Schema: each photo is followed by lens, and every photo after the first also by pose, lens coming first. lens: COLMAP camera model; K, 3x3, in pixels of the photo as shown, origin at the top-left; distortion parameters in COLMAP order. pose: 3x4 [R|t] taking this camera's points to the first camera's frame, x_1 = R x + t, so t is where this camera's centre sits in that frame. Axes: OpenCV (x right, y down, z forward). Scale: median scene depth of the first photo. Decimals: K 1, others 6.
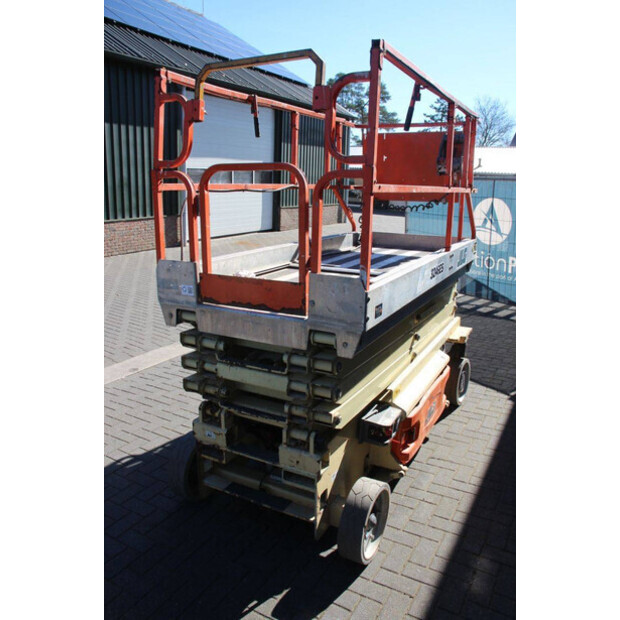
lens RADIAL K [[505.6, 0, 310.0], [0, 505.6, 310.0], [0, 0, 1]] dist [-0.161293, 0.124955]
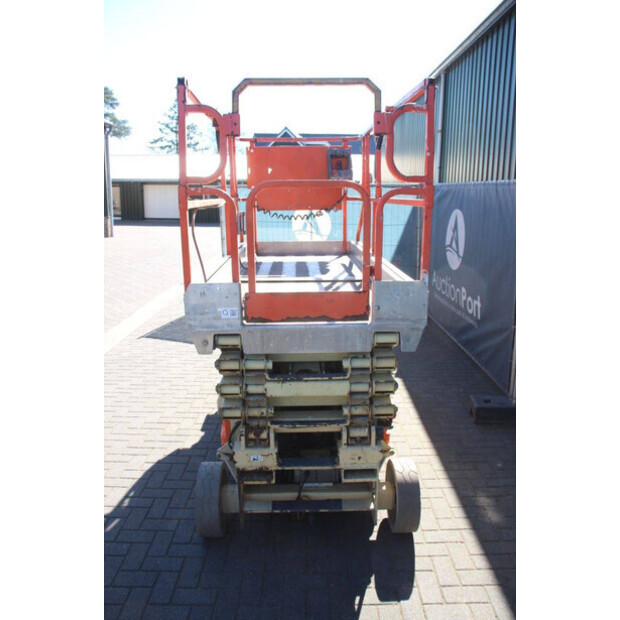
lens RADIAL K [[505.6, 0, 310.0], [0, 505.6, 310.0], [0, 0, 1]] dist [-0.161293, 0.124955]
pose [[0.870497, -0.125270, 0.475965, -0.575632], [0.131874, 0.991072, 0.019656, -0.044388], [-0.474178, 0.045656, 0.879244, 0.091621]]
